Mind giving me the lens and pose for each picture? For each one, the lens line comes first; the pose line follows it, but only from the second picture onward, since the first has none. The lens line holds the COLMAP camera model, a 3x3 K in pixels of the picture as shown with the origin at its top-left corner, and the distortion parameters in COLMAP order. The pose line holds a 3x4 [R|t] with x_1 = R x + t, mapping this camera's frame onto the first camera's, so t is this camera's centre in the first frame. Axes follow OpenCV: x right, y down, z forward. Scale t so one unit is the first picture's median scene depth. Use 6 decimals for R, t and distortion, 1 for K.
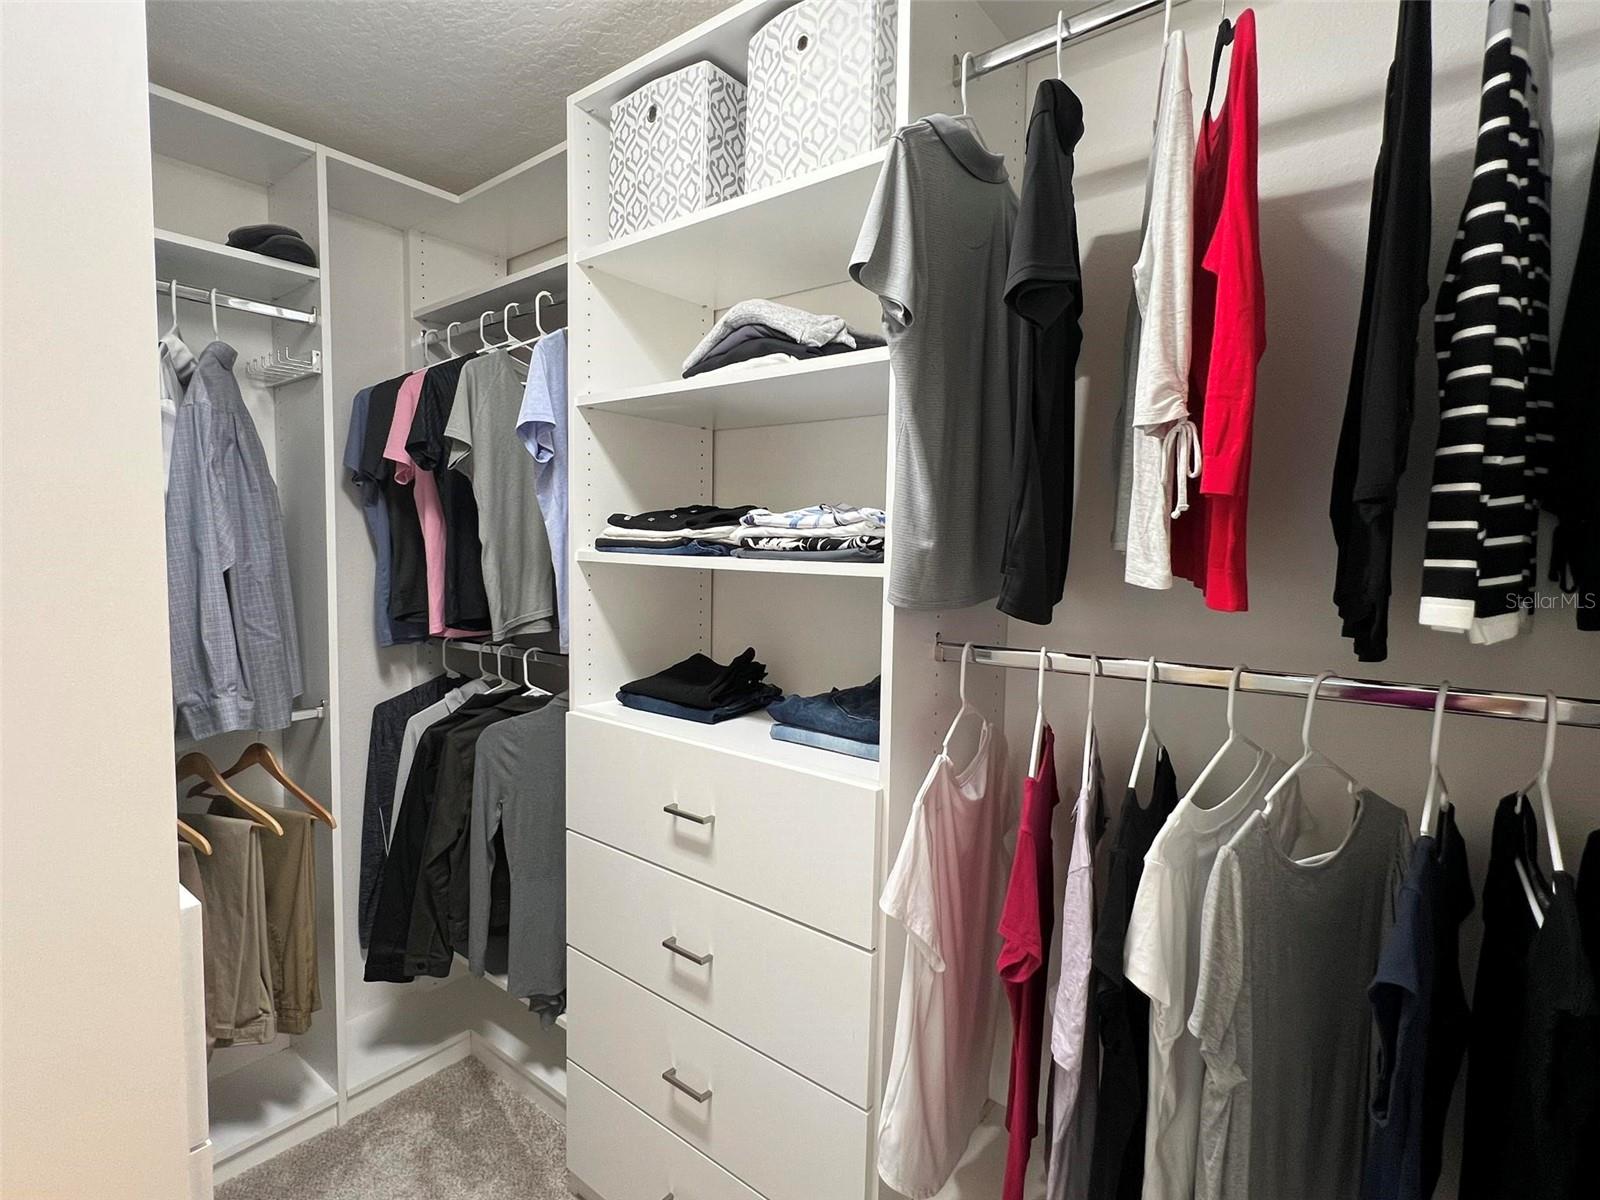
lens RADIAL K [[793.3, 0, 808.9], [0, 793.3, 599.0], [0, 0, 1]] dist [0.002434, 0.000142]
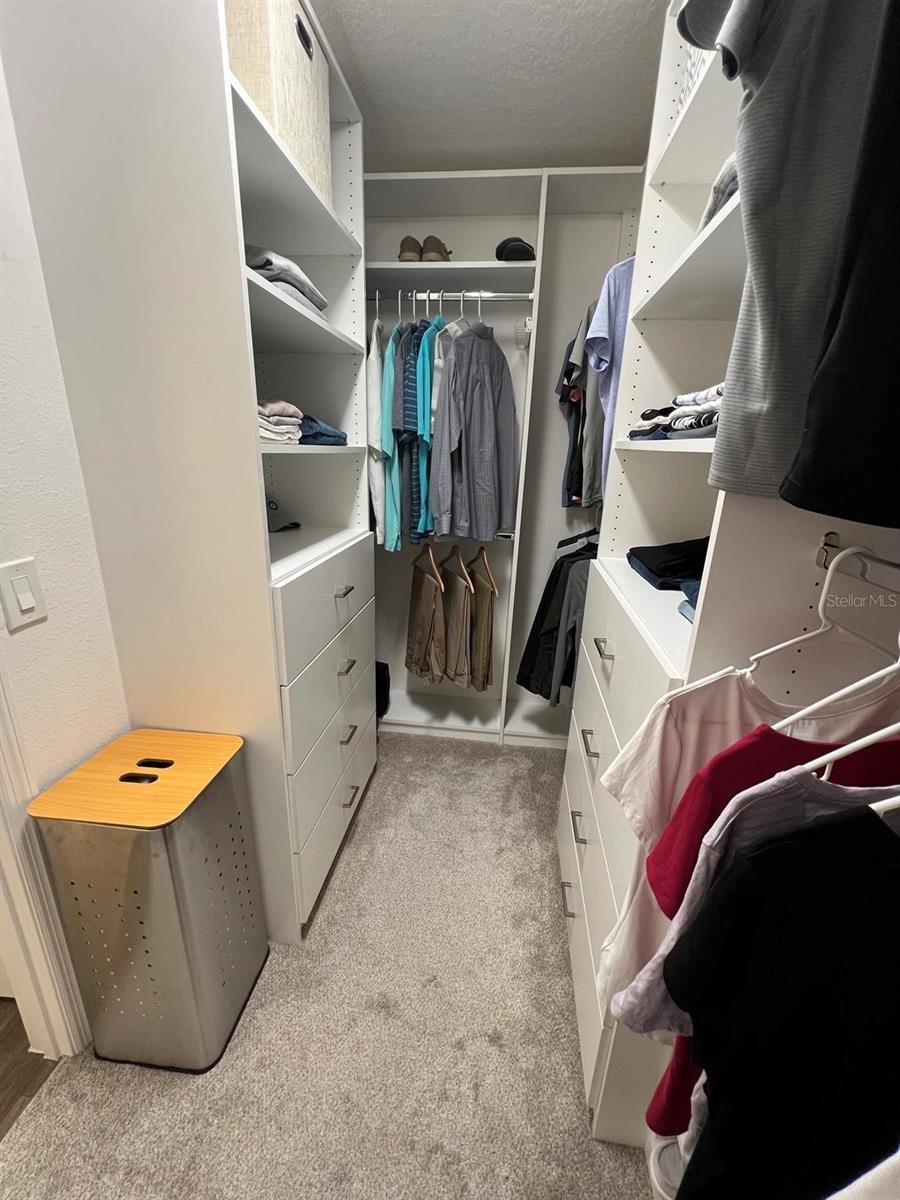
lens RADIAL K [[486.9, 0, 450.1], [0, 486.9, 599.5], [0, 0, 1]] dist [-0.001723, 0.000764]
pose [[0.503895, 0.254595, -0.825391, 0.283628], [-0.075139, 0.964872, 0.251747, 0.010845], [0.860490, -0.064835, 0.505324, 0.312623]]
